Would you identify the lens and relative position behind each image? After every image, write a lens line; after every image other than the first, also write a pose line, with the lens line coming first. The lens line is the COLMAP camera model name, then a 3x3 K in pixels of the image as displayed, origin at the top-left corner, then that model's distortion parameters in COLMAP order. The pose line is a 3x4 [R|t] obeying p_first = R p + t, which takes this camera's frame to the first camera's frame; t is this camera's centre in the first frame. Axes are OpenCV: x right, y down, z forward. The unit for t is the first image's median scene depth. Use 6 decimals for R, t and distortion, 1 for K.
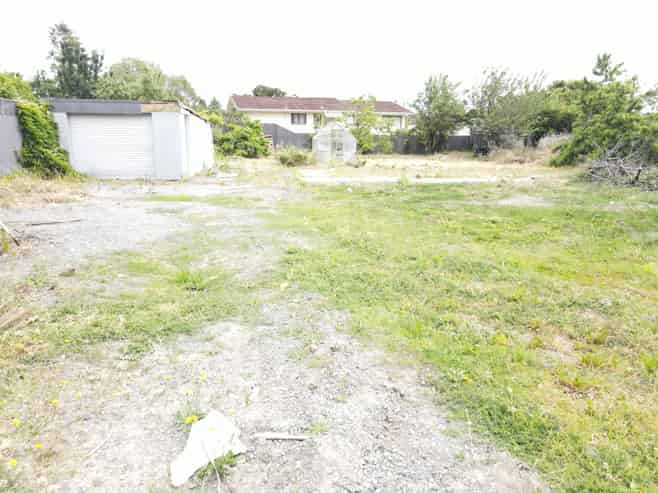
lens RADIAL K [[477.9, 0, 329.0], [0, 477.9, 246.5], [0, 0, 1]] dist [0.010437, 0.003849]
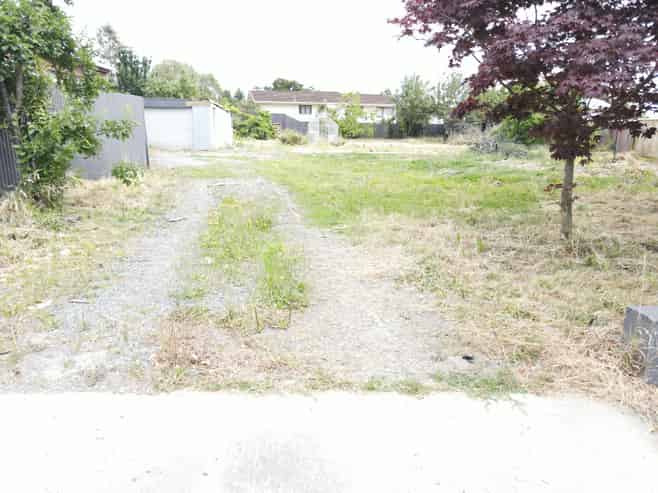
lens RADIAL K [[477.9, 0, 329.0], [0, 477.9, 246.5], [0, 0, 1]] dist [0.010437, 0.003849]
pose [[0.998720, 0.016233, -0.047909, 0.082133], [-0.015287, 0.999682, 0.020064, 0.072467], [0.048220, -0.019306, 0.998650, -0.284707]]
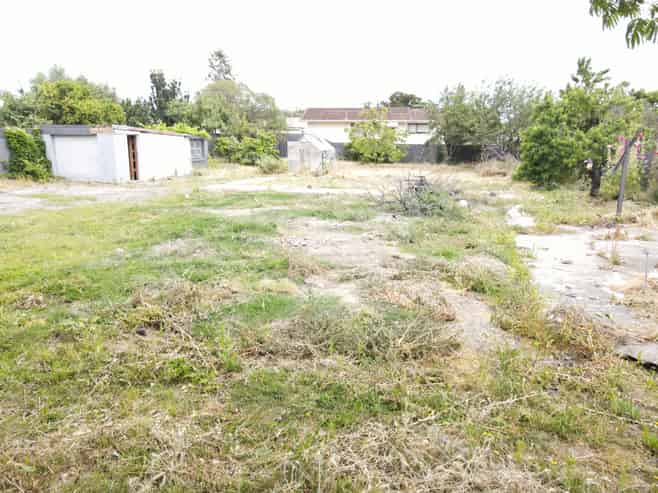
lens RADIAL K [[477.9, 0, 329.0], [0, 477.9, 246.5], [0, 0, 1]] dist [0.010437, 0.003849]
pose [[0.922446, 0.080854, -0.377565, 0.409623], [-0.082974, 0.996494, 0.010677, -0.014093], [0.377105, 0.021479, 0.925921, -0.008344]]
